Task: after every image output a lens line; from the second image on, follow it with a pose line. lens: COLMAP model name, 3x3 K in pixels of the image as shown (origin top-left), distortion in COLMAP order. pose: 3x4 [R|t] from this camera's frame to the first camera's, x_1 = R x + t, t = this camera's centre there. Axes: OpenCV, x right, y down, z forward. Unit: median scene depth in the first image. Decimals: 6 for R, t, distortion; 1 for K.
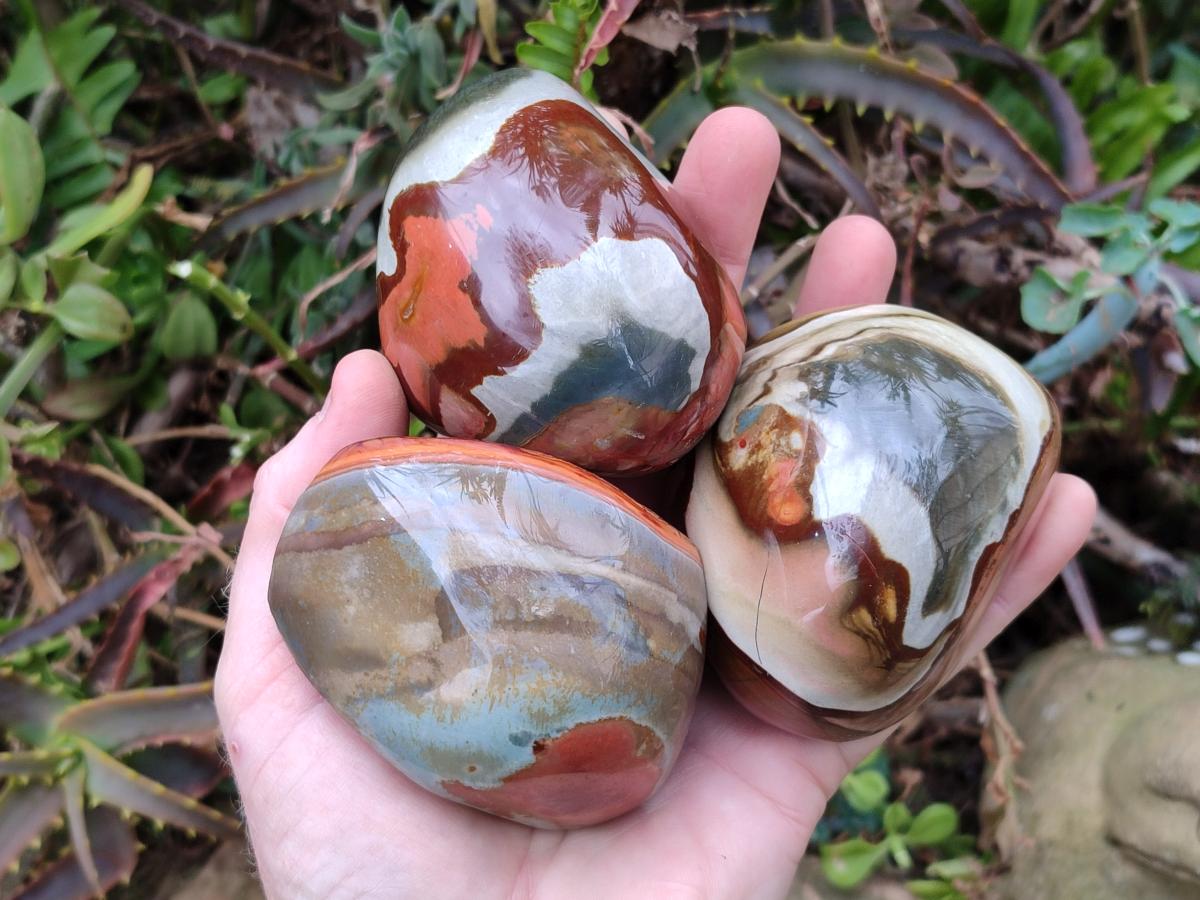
lens RADIAL K [[1853.7, 0, 600.0], [0, 1853.7, 450.0], [0, 0, 1]] dist [0.425763, -3.011537]
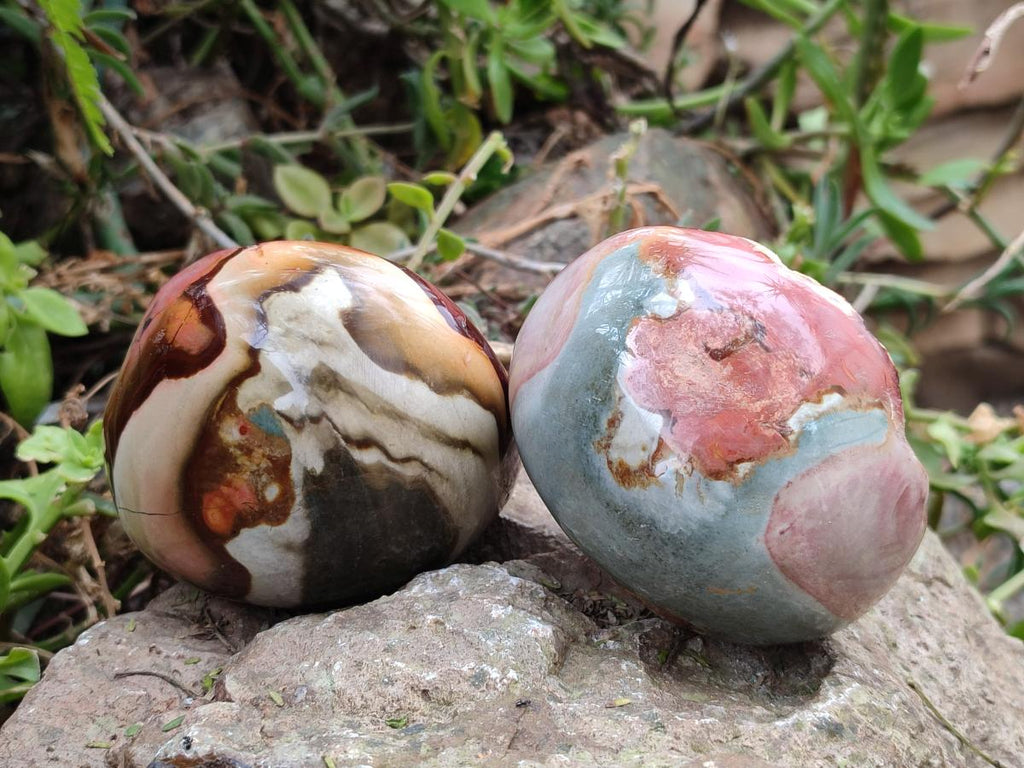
lens RADIAL K [[1581.8, 0, 512.0], [0, 1581.8, 384.0], [0, 0, 1]] dist [0.425763, -3.011537]
pose [[0.671149, 0.446235, 0.591974, -0.336102], [-0.719532, 0.199935, 0.665056, -0.669744], [0.178415, -0.872296, 0.455266, 0.677029]]
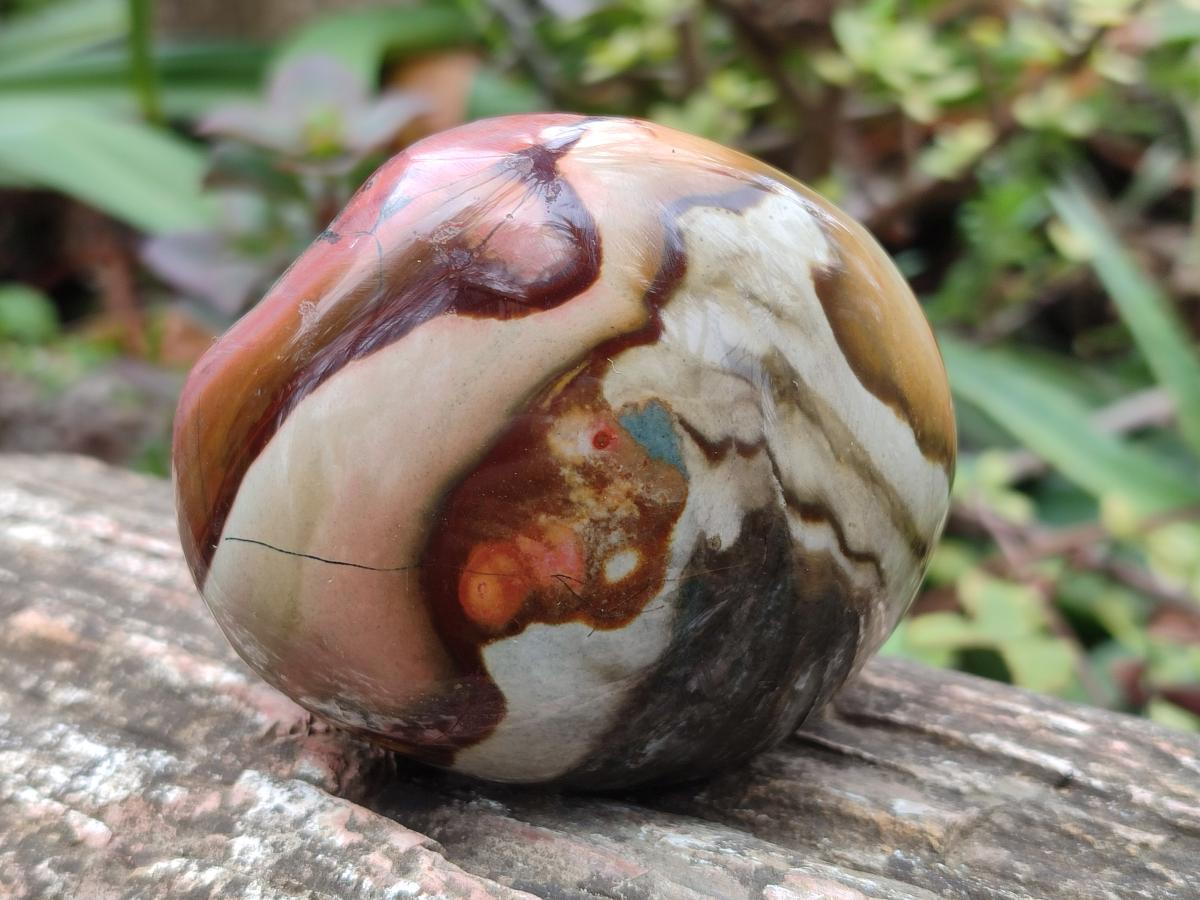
lens RADIAL K [[1853.7, 0, 600.0], [0, 1853.7, 450.0], [0, 0, 1]] dist [0.425763, -3.011537]
pose [[0.312569, 0.595628, 0.739951, -0.303714], [-0.934856, 0.054827, 0.350767, -0.184437], [0.168358, -0.801387, 0.573964, 0.714173]]
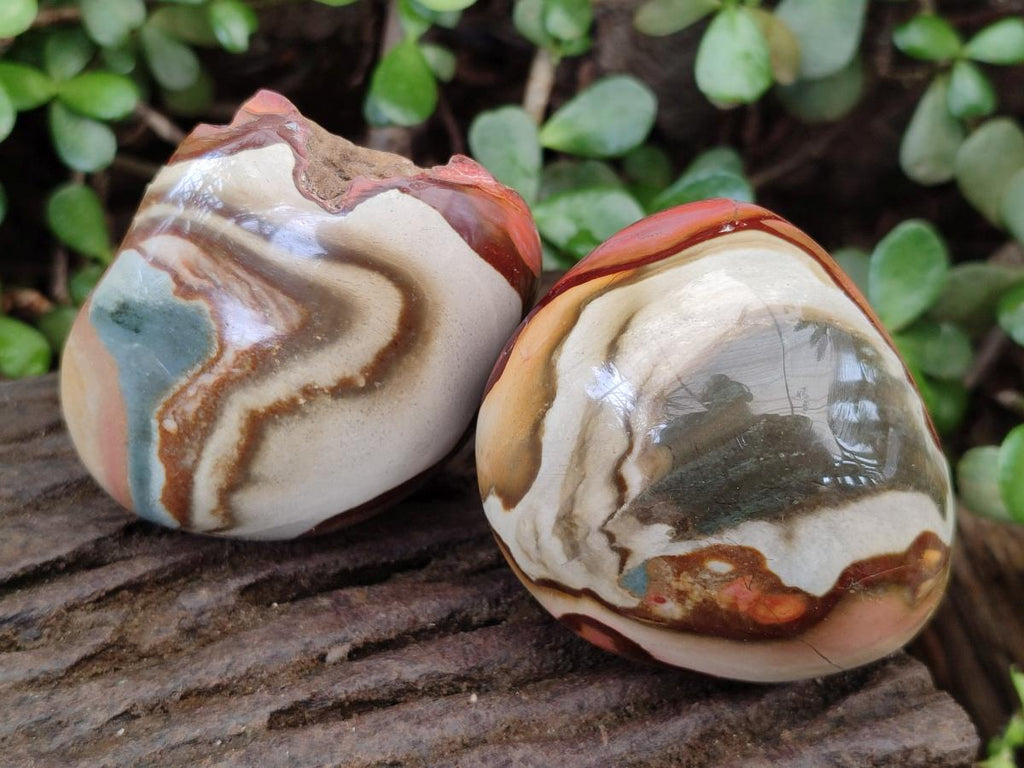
lens RADIAL K [[1581.8, 0, 512.0], [0, 1581.8, 384.0], [0, 0, 1]] dist [0.425763, -3.011537]
pose [[0.437409, -0.898663, -0.032841, 0.158844], [0.724215, 0.330379, 0.605279, -0.512352], [-0.533092, -0.288538, 0.795336, 0.511878]]
